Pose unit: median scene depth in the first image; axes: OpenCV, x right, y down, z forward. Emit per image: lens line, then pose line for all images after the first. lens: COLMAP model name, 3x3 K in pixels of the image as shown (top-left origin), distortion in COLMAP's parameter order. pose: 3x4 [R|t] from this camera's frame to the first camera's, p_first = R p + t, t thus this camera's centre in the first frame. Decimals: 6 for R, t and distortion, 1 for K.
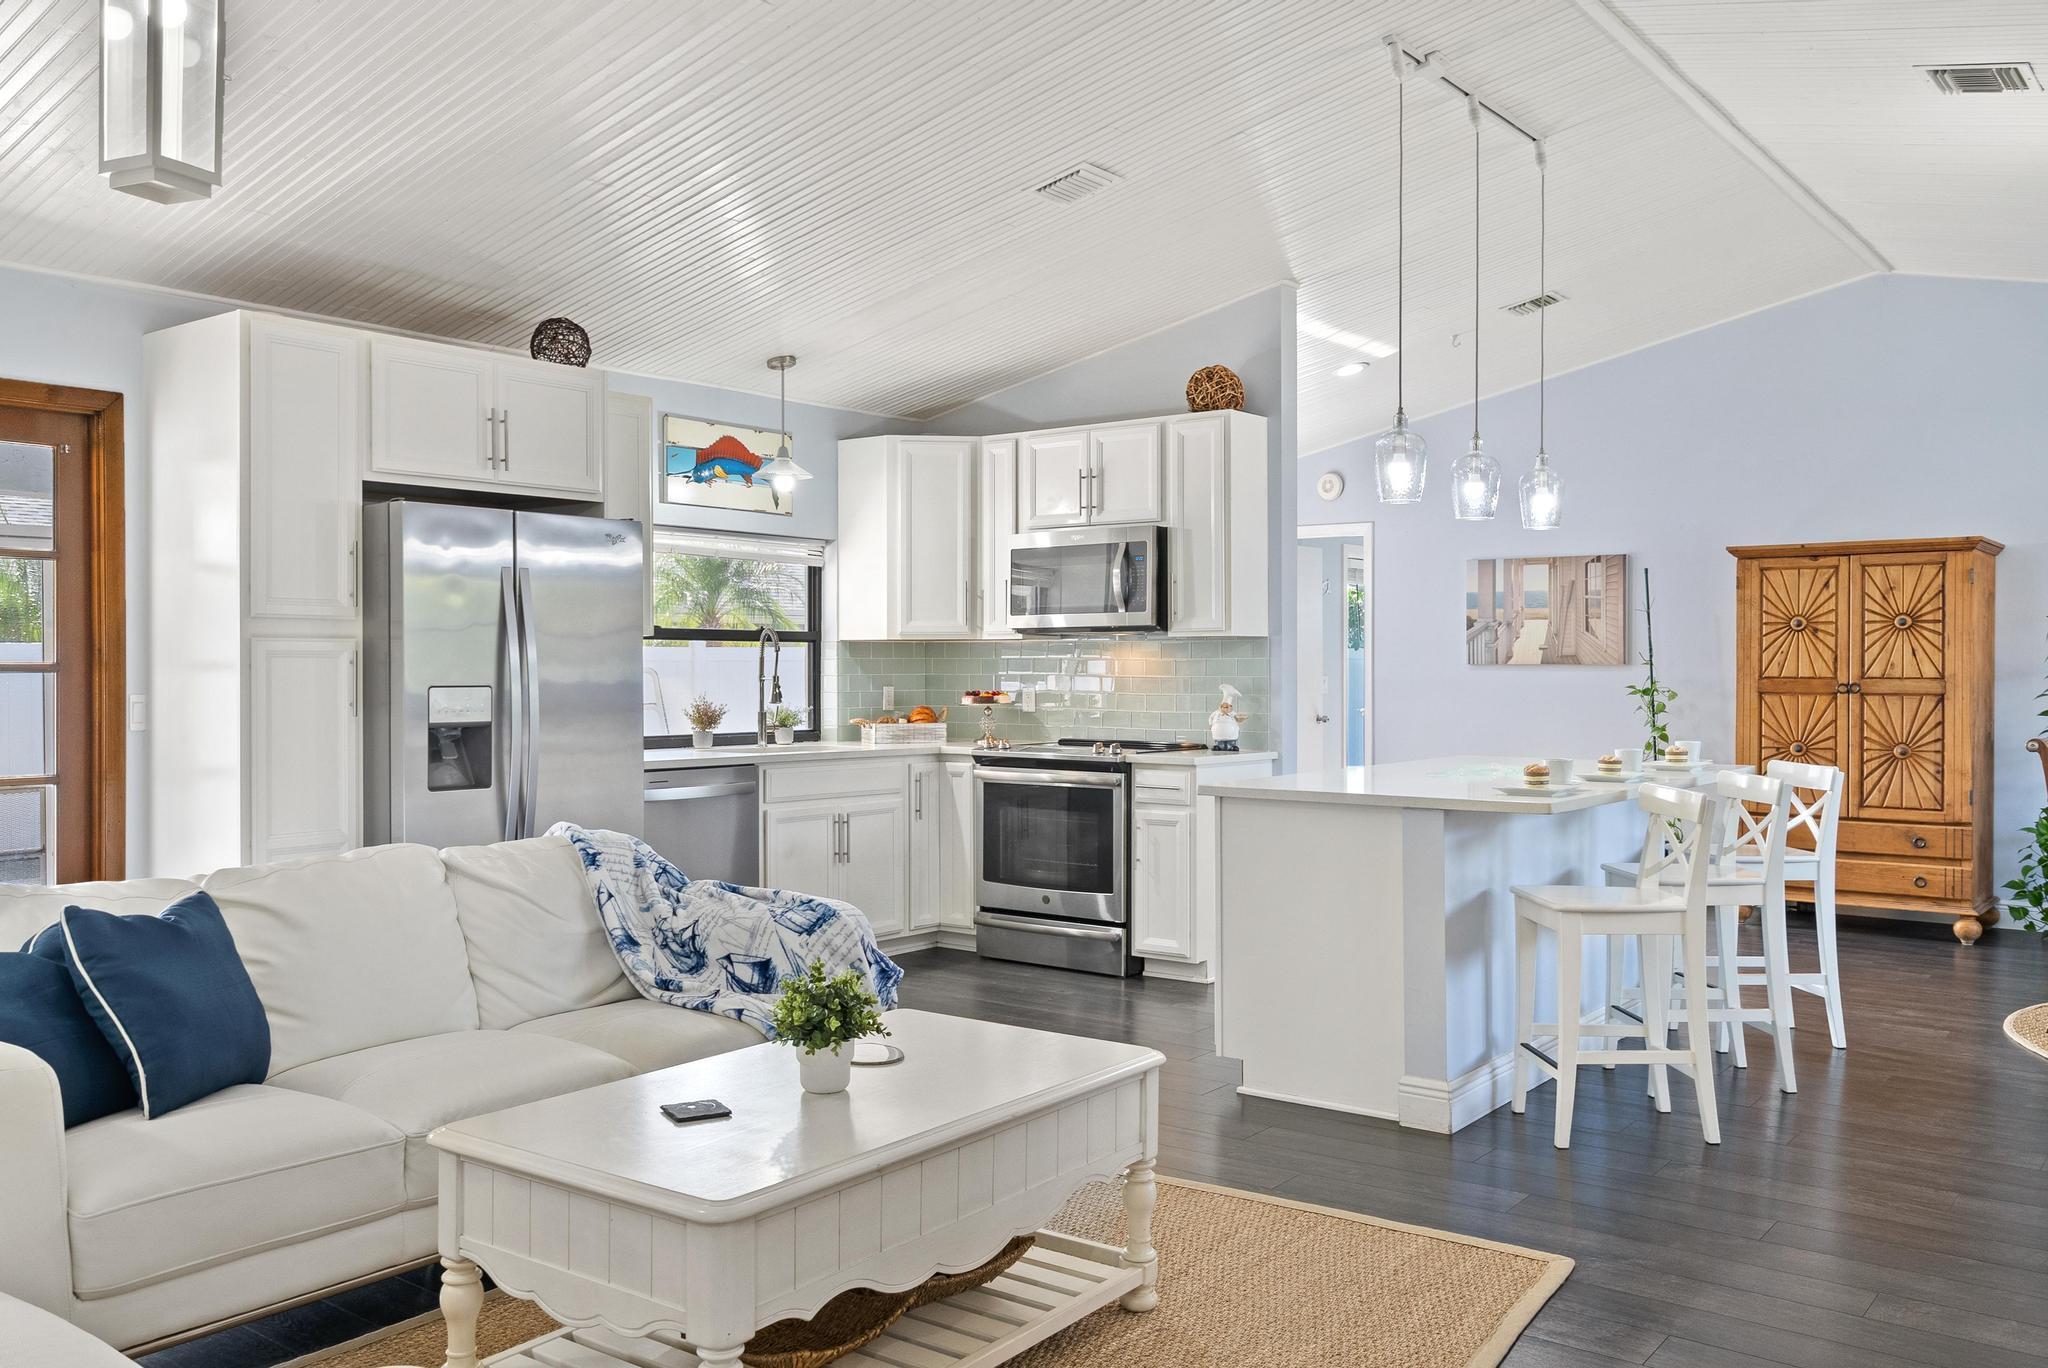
lens RADIAL K [[1655.6, 0, 1026.4], [0, 1655.6, 676.1], [0, 0, 1]] dist [0.034323, -0.046429]
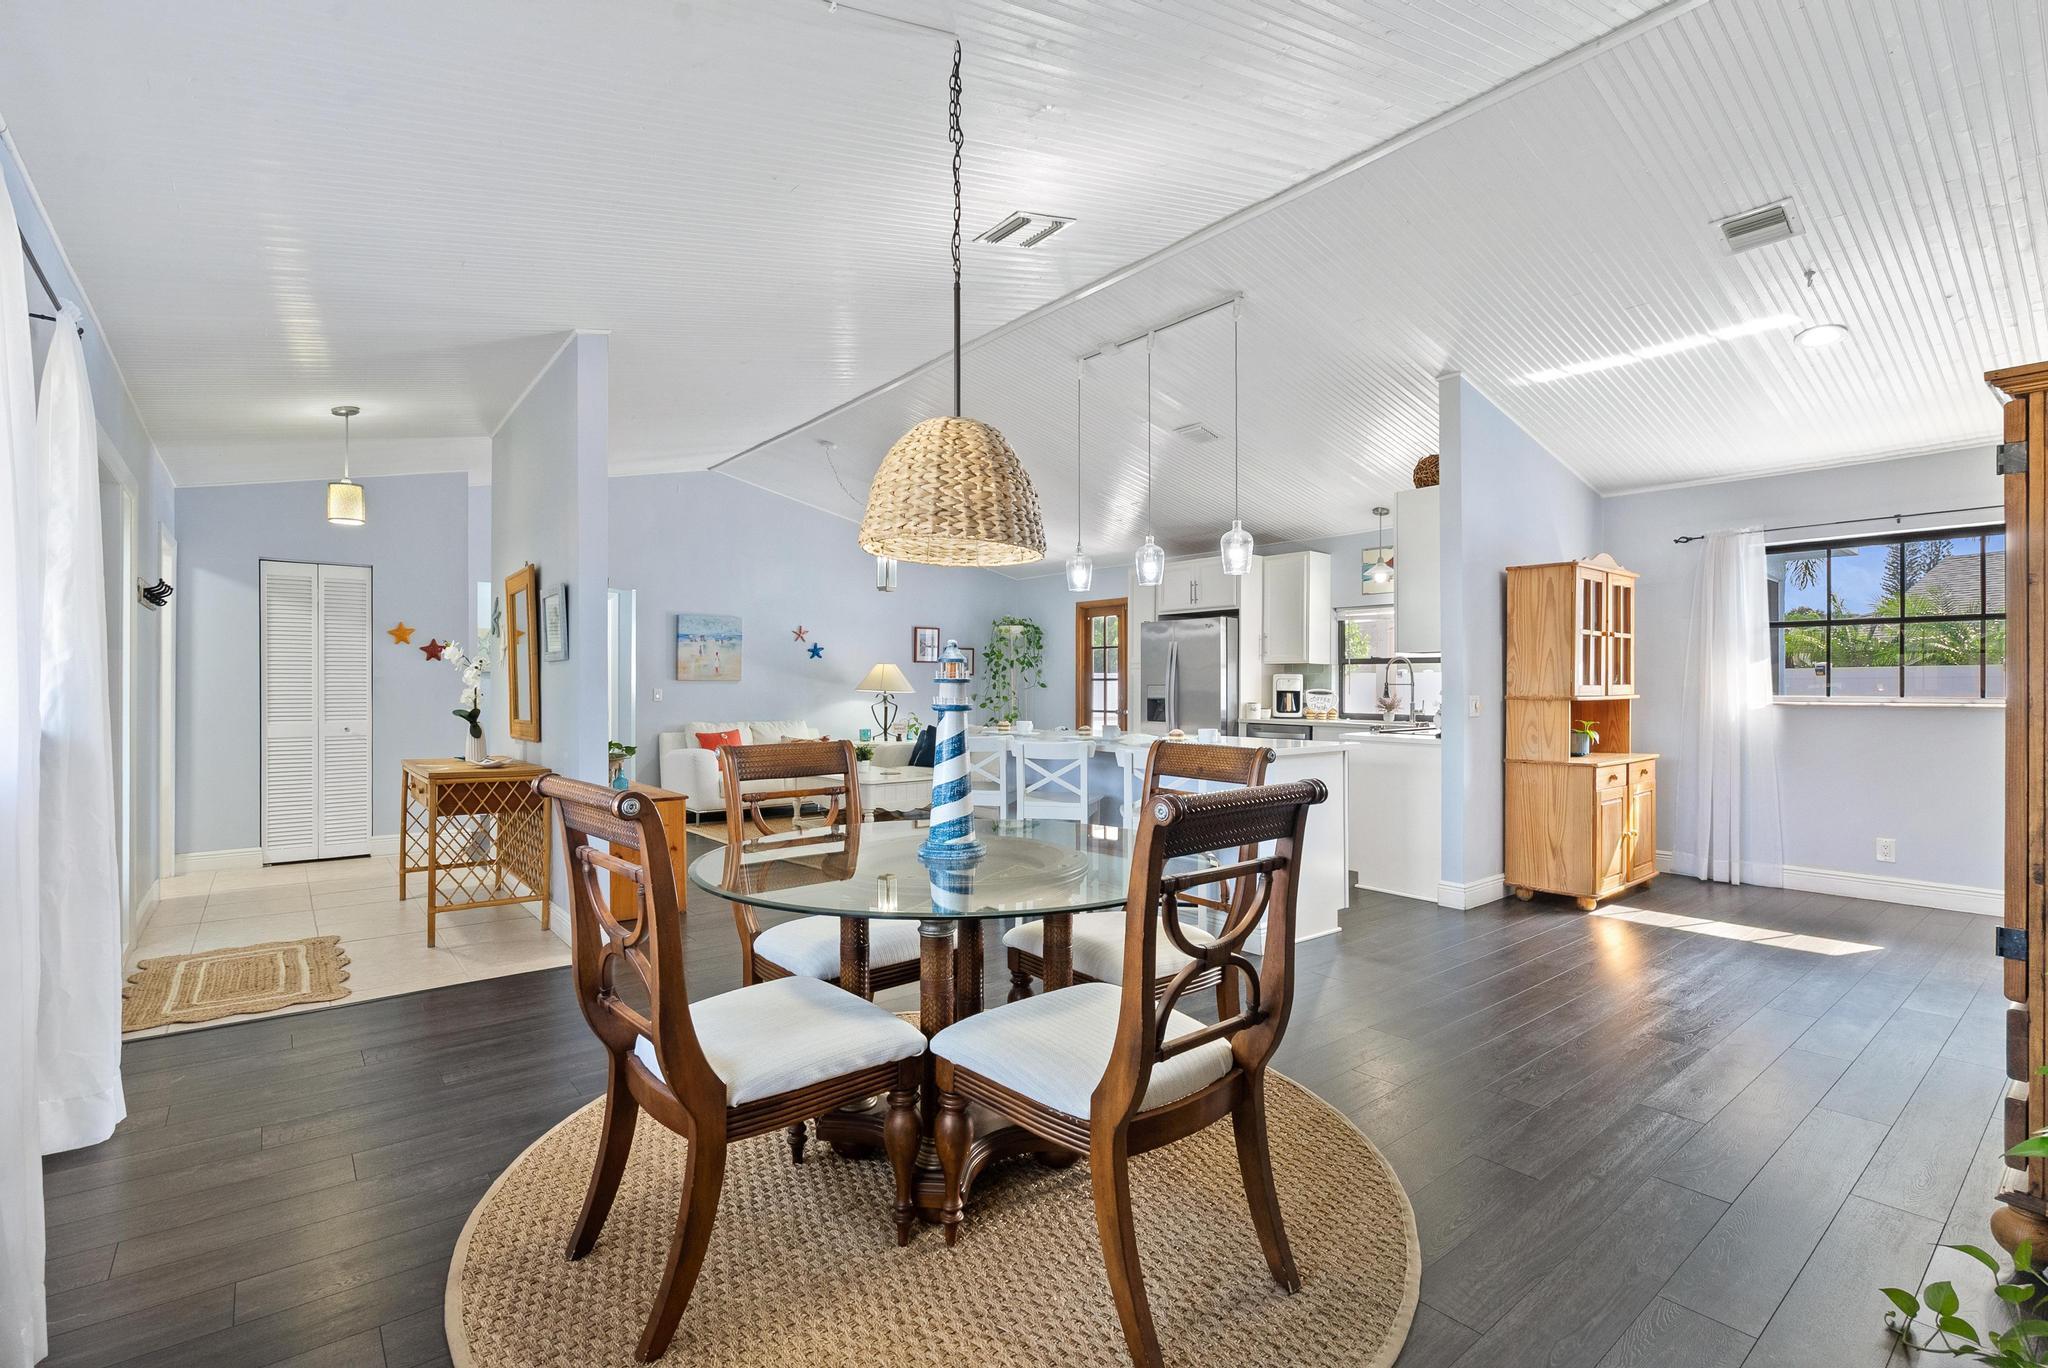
lens RADIAL K [[936.0, 0, 1021.7], [0, 936.0, 684.0], [0, 0, 1]] dist [0.002224, 0.000464]
pose [[-0.230187, -0.002017, -0.973144, 0.926093], [-0.008142, 0.999967, -0.000147, 0.004853], [0.973112, 0.007889, -0.230196, 0.833782]]
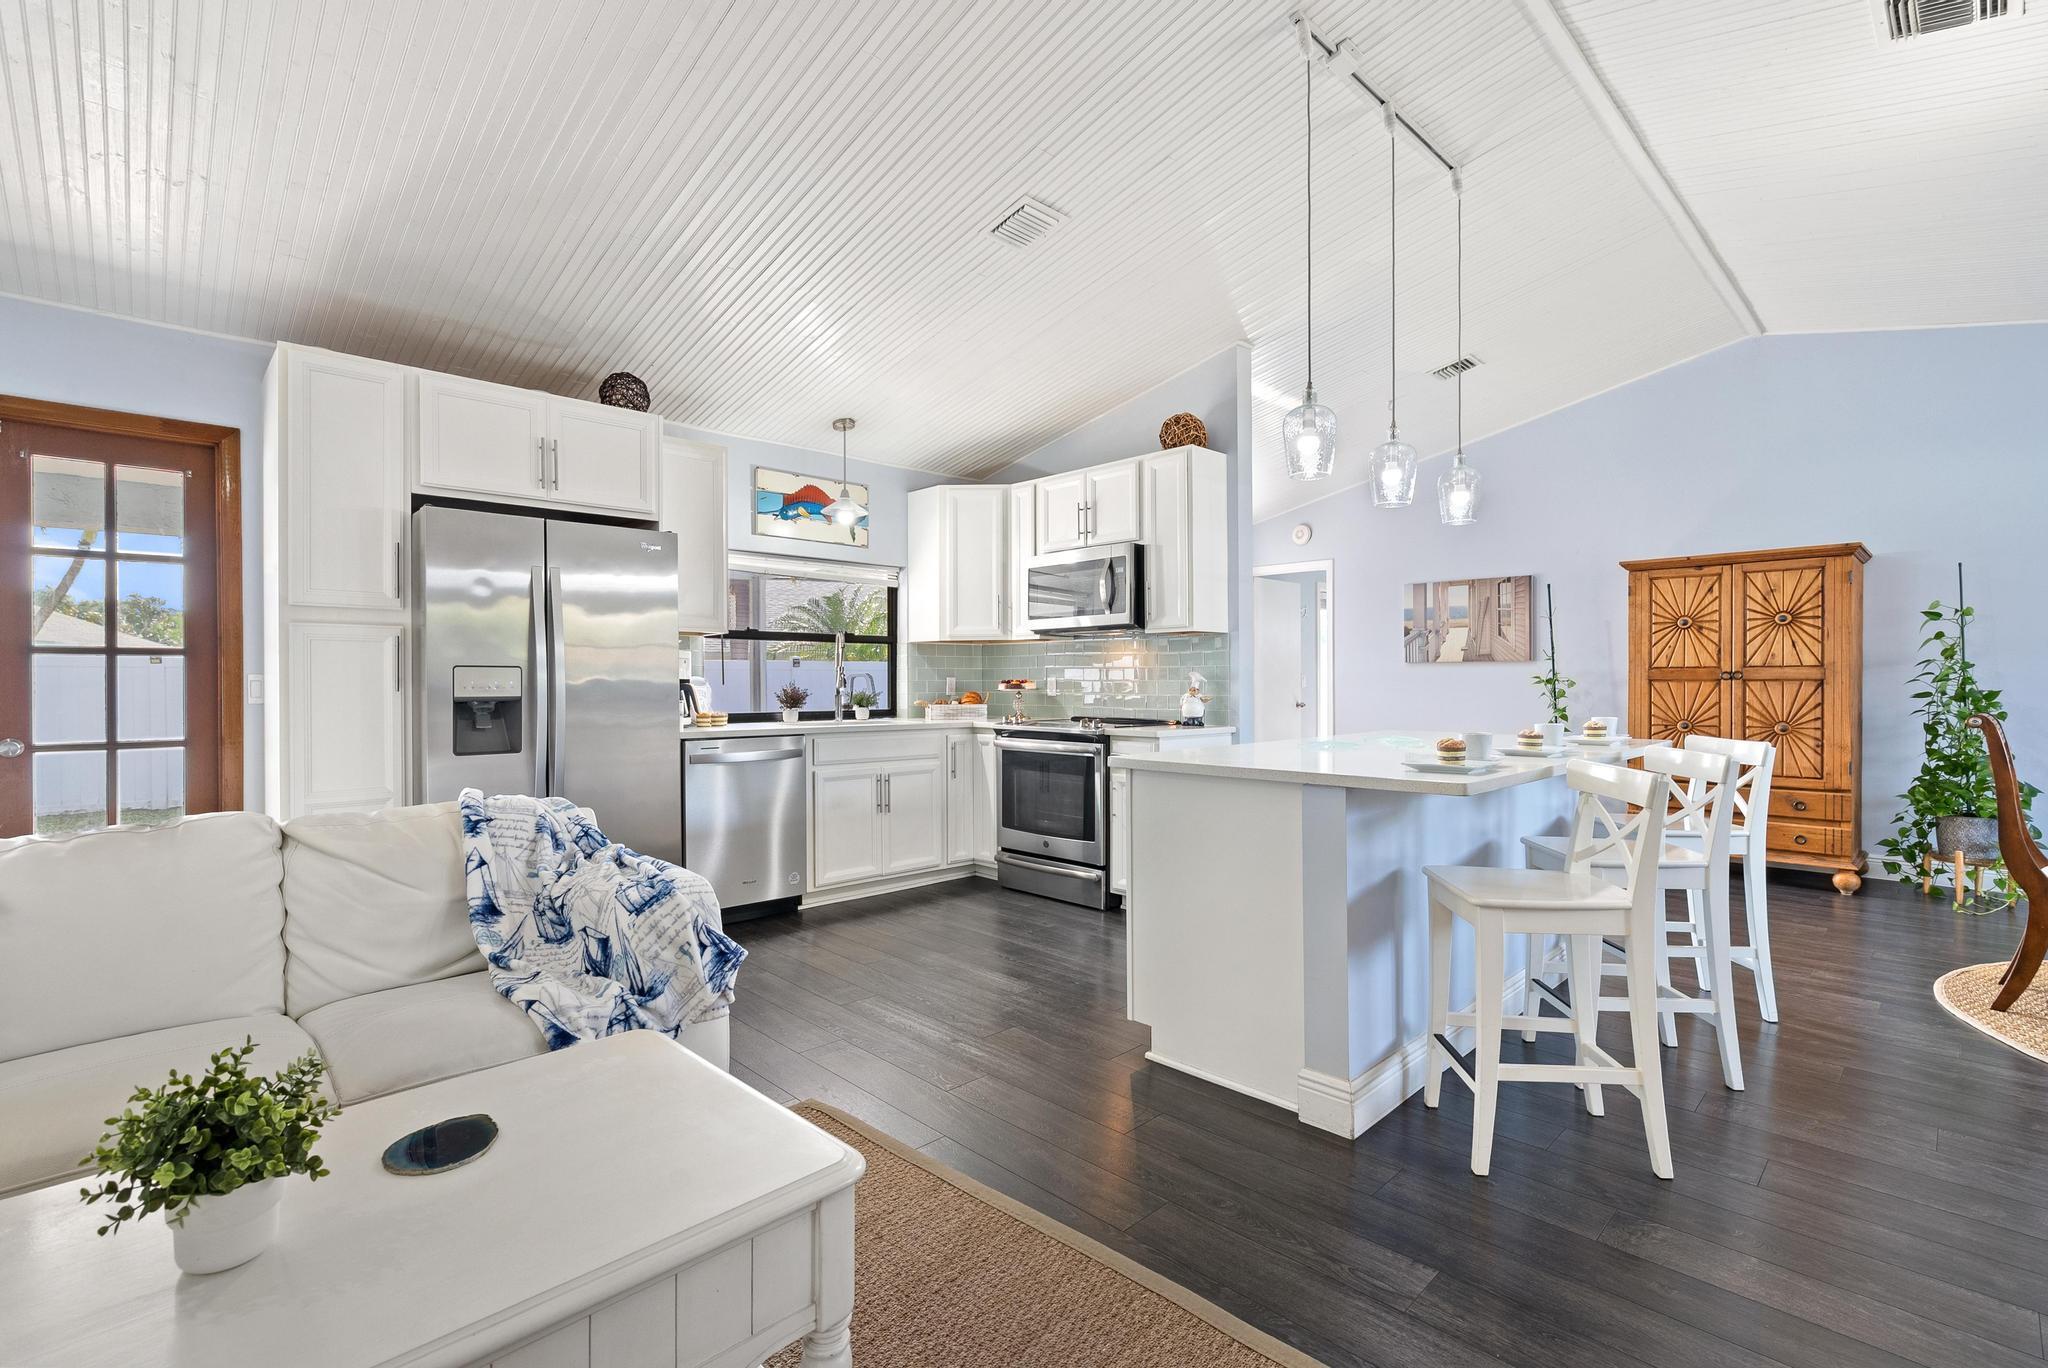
lens RADIAL K [[928.1, 0, 1028.4], [0, 928.1, 686.2], [0, 0, 1]] dist [-0.003841, 0.000930]
pose [[0.990163, -0.001987, -0.139903, 0.094576], [0.002004, 0.999998, -0.000021, 0.015263], [0.139903, -0.000260, 0.990165, 0.294801]]
